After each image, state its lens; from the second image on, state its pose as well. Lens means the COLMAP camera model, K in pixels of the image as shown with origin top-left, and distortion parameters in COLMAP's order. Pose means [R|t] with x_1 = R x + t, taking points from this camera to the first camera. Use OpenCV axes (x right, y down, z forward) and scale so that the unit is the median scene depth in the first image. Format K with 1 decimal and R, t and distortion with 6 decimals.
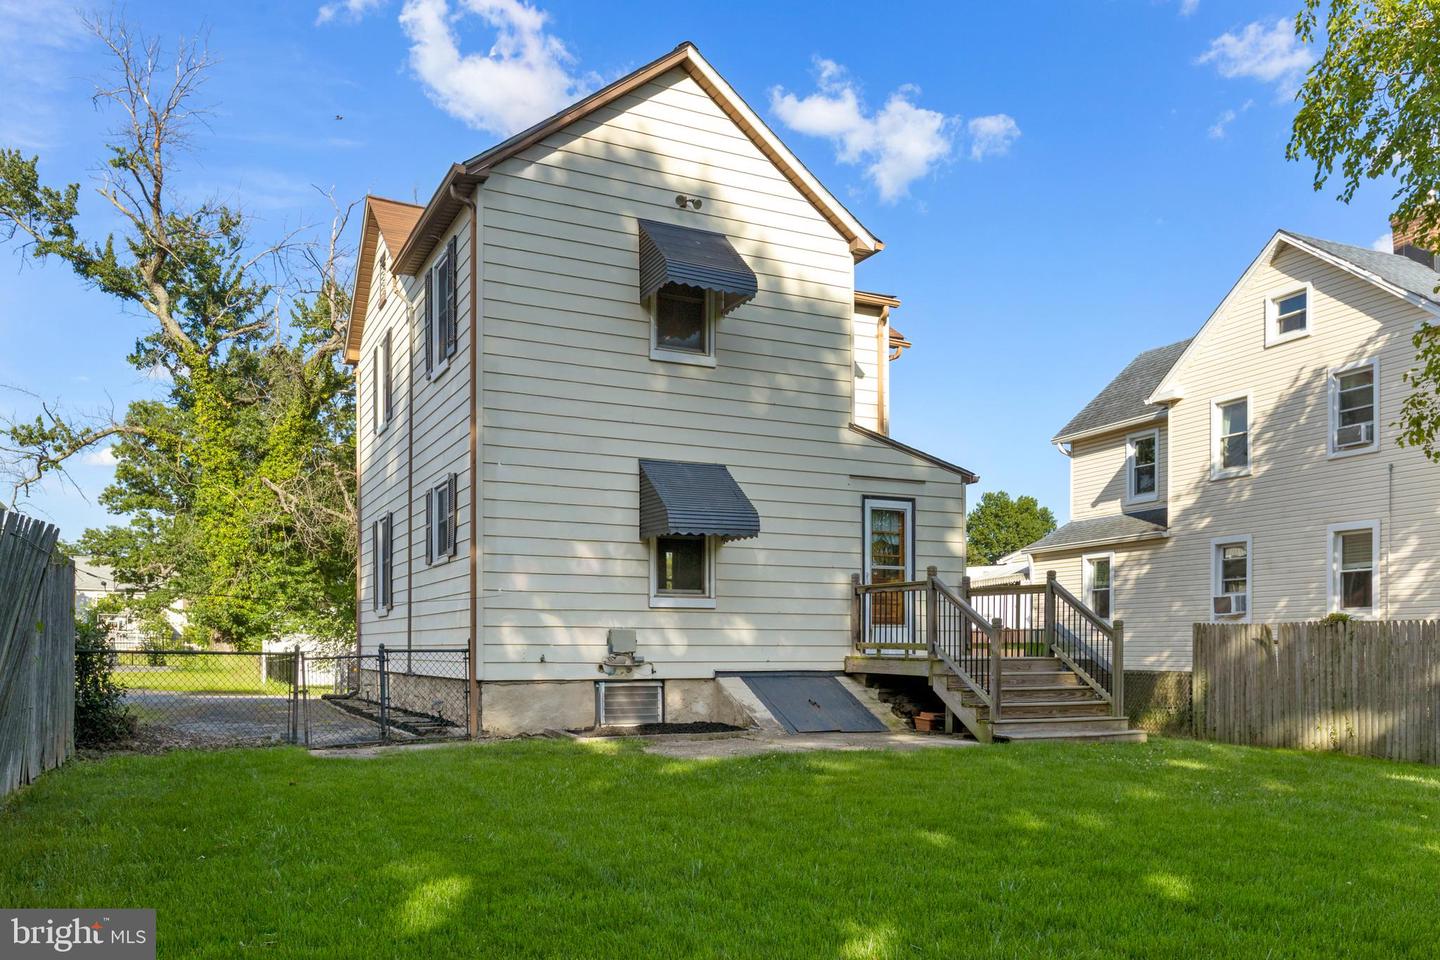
lens RADIAL K [[1124.7, 0, 718.2], [0, 1124.7, 660.2], [0, 0, 1]] dist [0.003914, 0.002359]
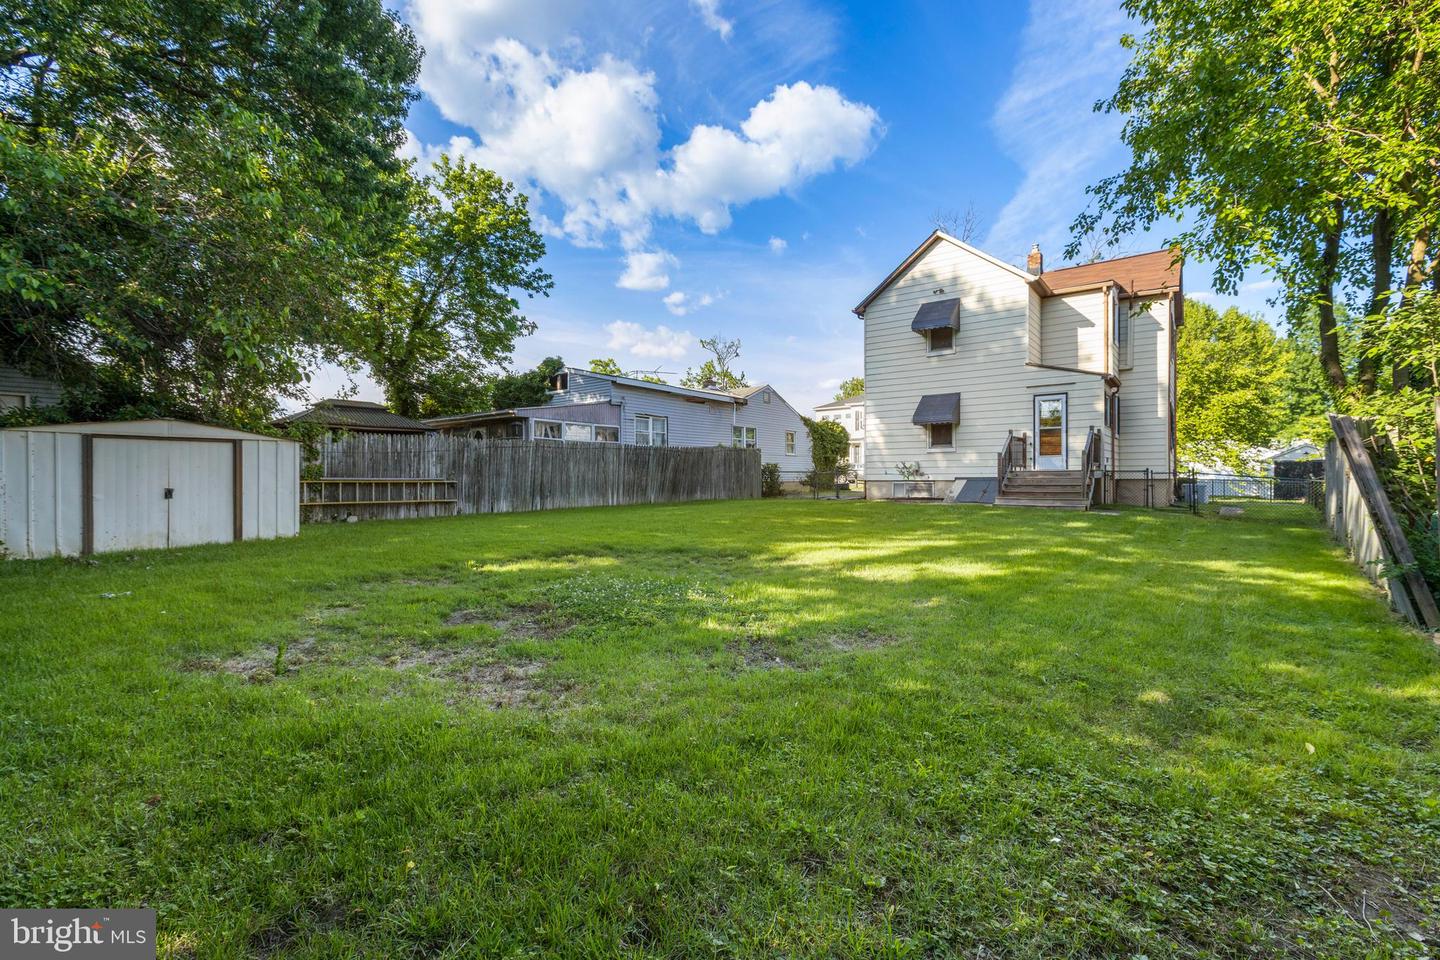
lens RADIAL K [[635.2, 0, 720.0], [0, 635.2, 480.0], [0, 0, 1]] dist [0.000858, -0.000575]
pose [[0.446202, -0.000808, -0.894932, 0.936879], [-0.003445, 0.999991, -0.002621, 0.019435], [0.894926, 0.004252, 0.446195, -0.067536]]
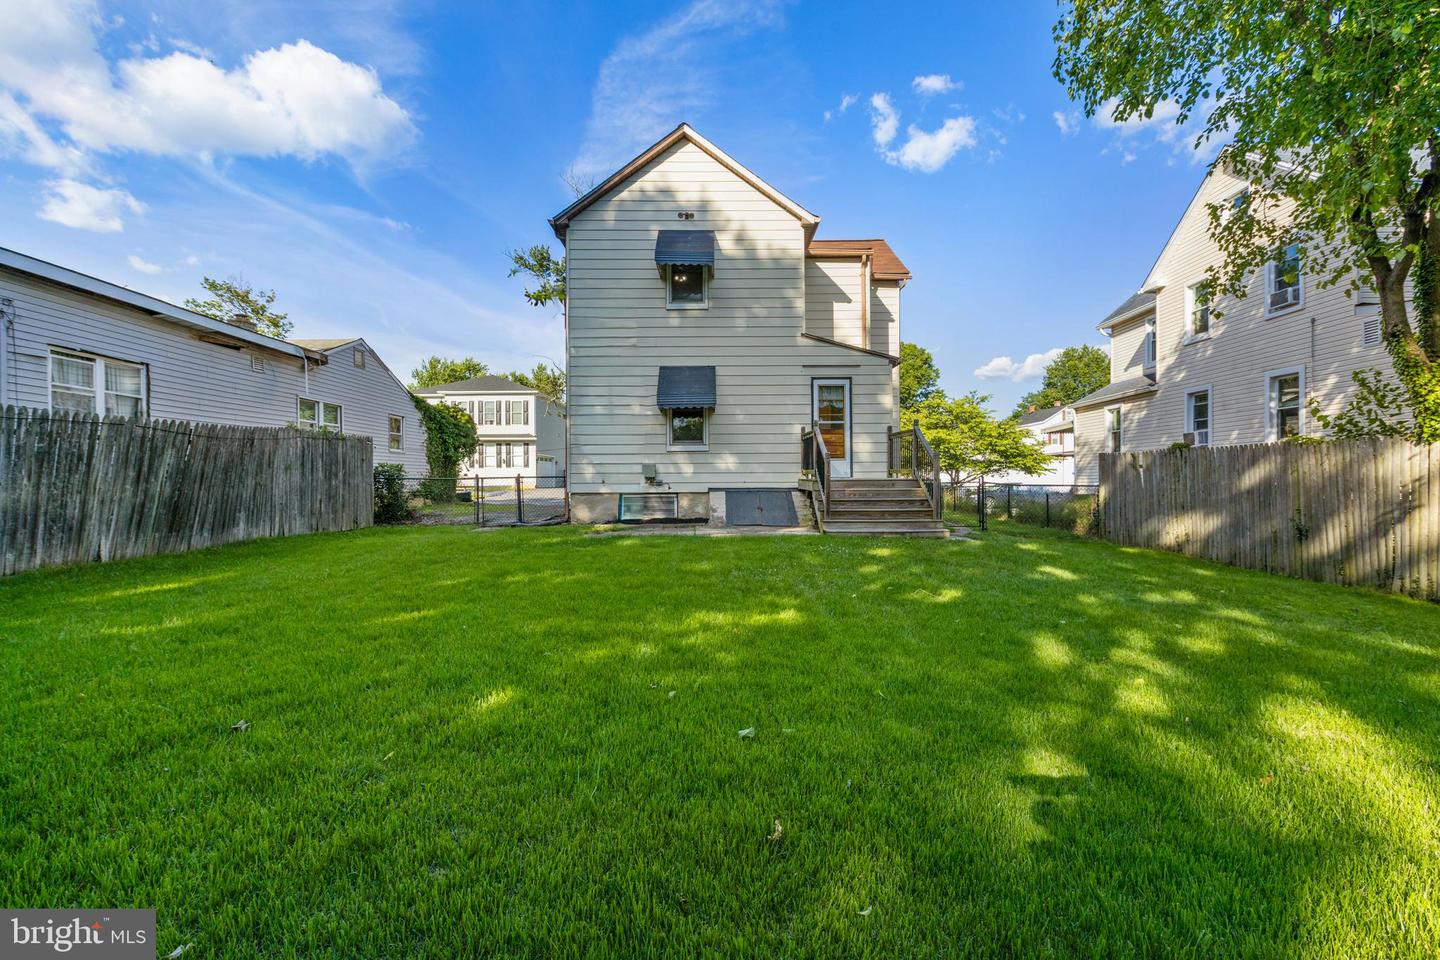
lens RADIAL K [[635.2, 0, 720.0], [0, 635.2, 480.0], [0, 0, 1]] dist [0.000858, -0.000575]
pose [[0.901293, -0.005973, -0.433169, 0.399246], [0.002776, 0.999964, -0.008013, 0.005031], [0.433201, 0.006020, 0.901277, 0.135758]]
